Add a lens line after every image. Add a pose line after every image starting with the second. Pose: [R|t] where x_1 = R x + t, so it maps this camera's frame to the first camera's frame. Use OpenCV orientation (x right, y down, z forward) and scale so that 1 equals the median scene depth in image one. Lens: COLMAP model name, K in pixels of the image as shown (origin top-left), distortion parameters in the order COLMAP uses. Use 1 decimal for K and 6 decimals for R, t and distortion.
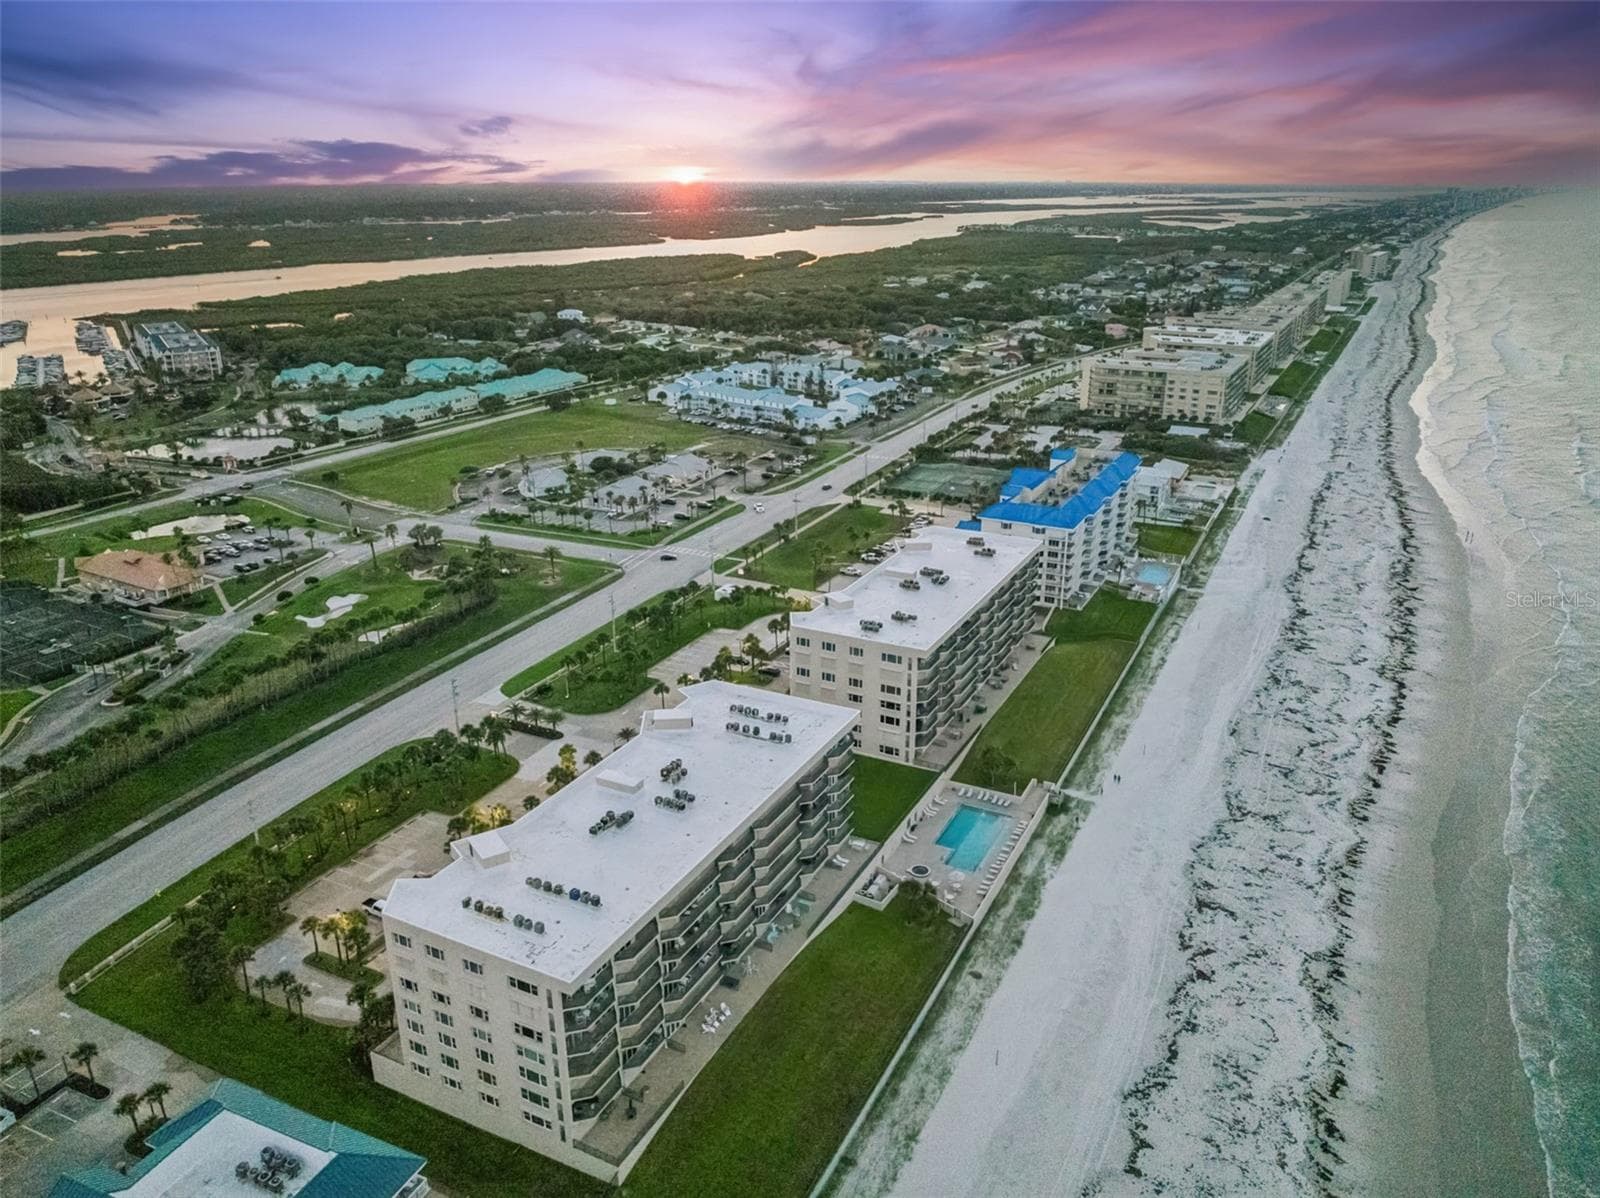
lens RADIAL K [[1187.4, 0, 803.5], [0, 1187.4, 578.2], [0, 0, 1]] dist [-0.017793, -0.052752]
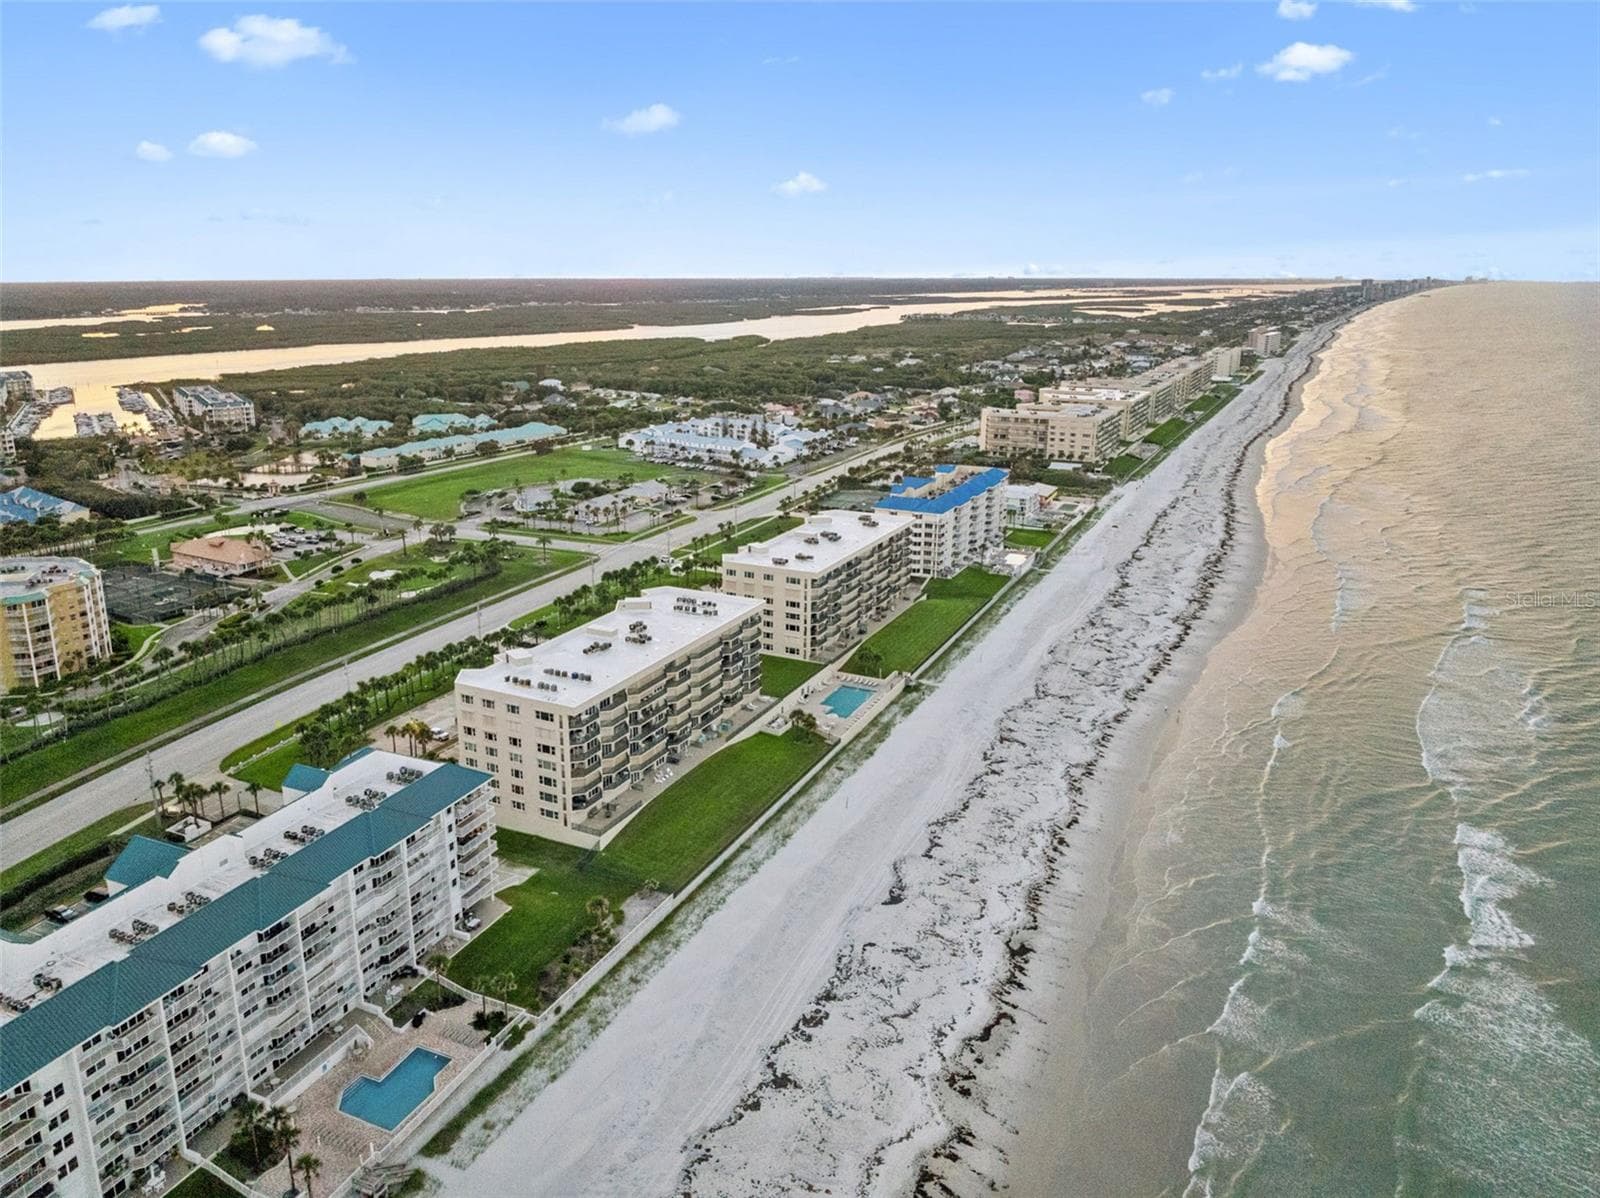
lens RADIAL K [[1140.1, 0, 760.9], [0, 1140.1, 544.3], [0, 0, 1]] dist [0.005906, -0.138778]
pose [[0.999995, 0.002575, -0.001757, 0.027904], [-0.002728, 0.995605, -0.093615, 0.108291], [0.001508, 0.093619, 0.995607, -0.255226]]
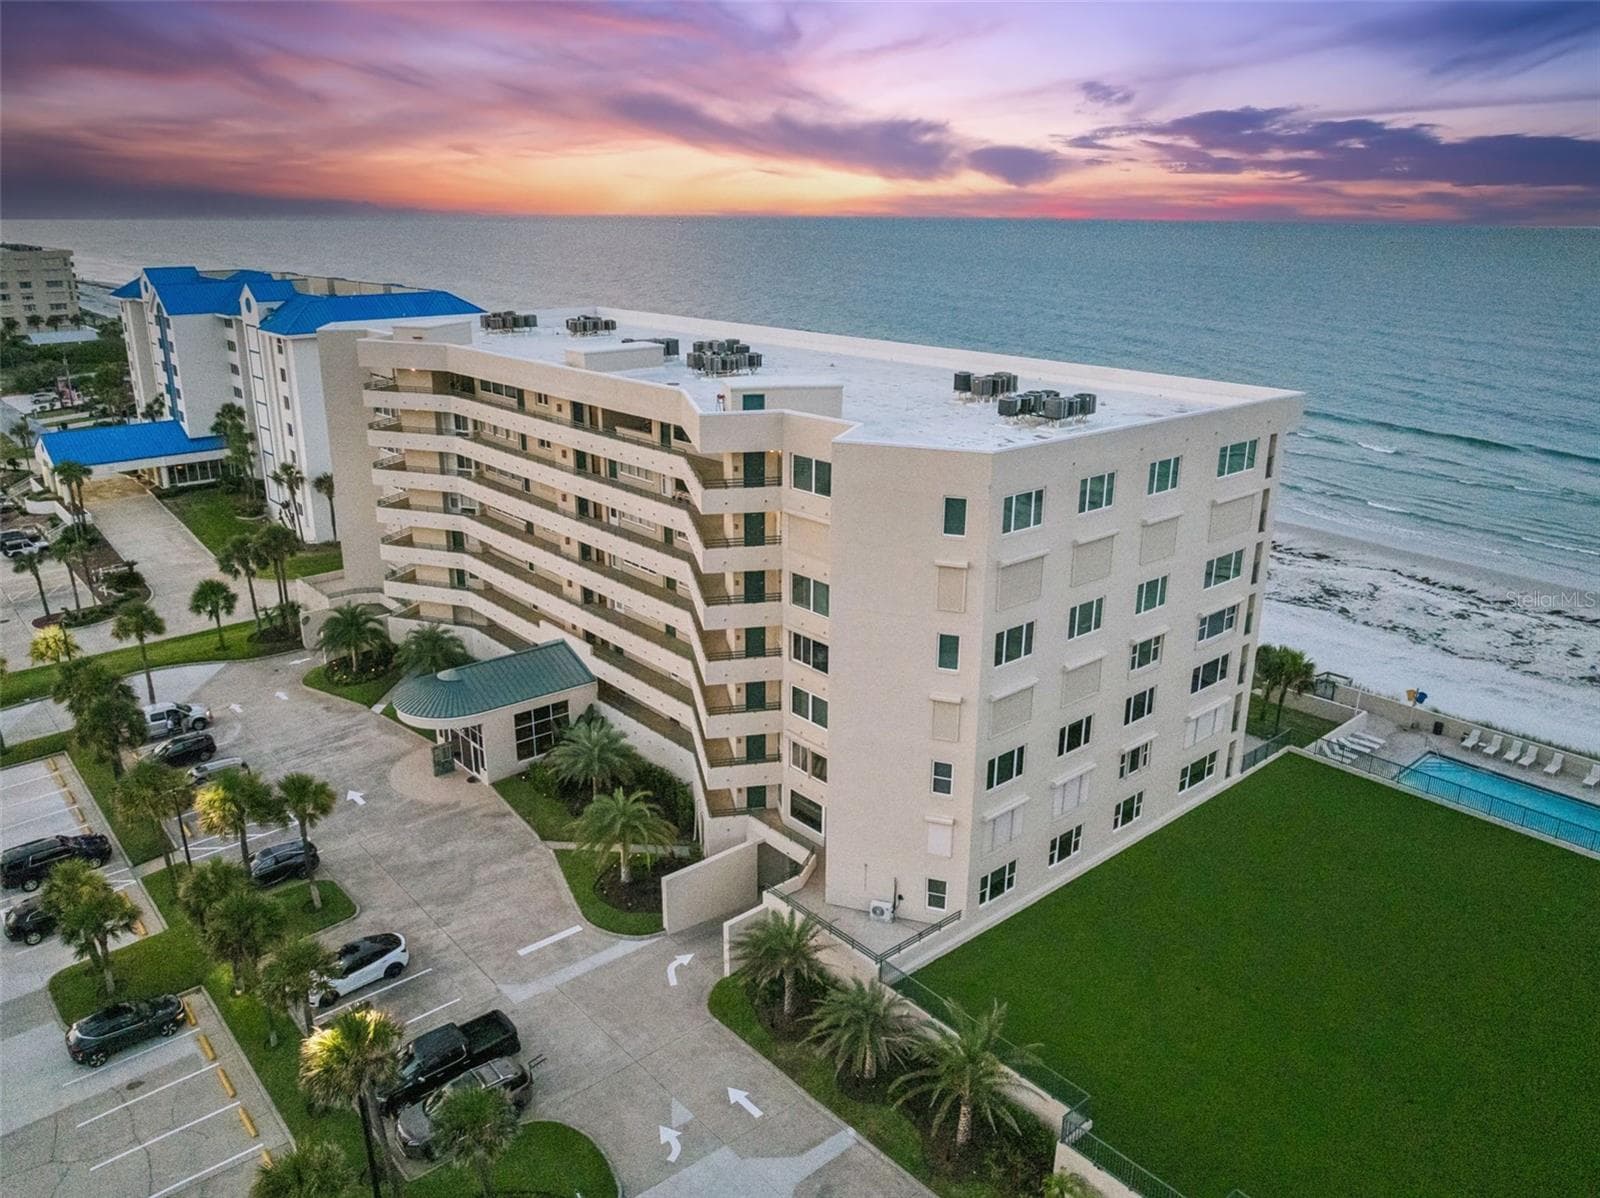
lens RADIAL K [[1141.4, 0, 817.8], [0, 1141.4, 589.2], [0, 0, 1]] dist [-0.029192, -0.002440]
pose [[0.363741, -0.283547, 0.887296, -0.157453], [0.289926, 0.939693, 0.181438, 0.013404], [-0.885232, 0.191253, 0.424012, 0.709334]]
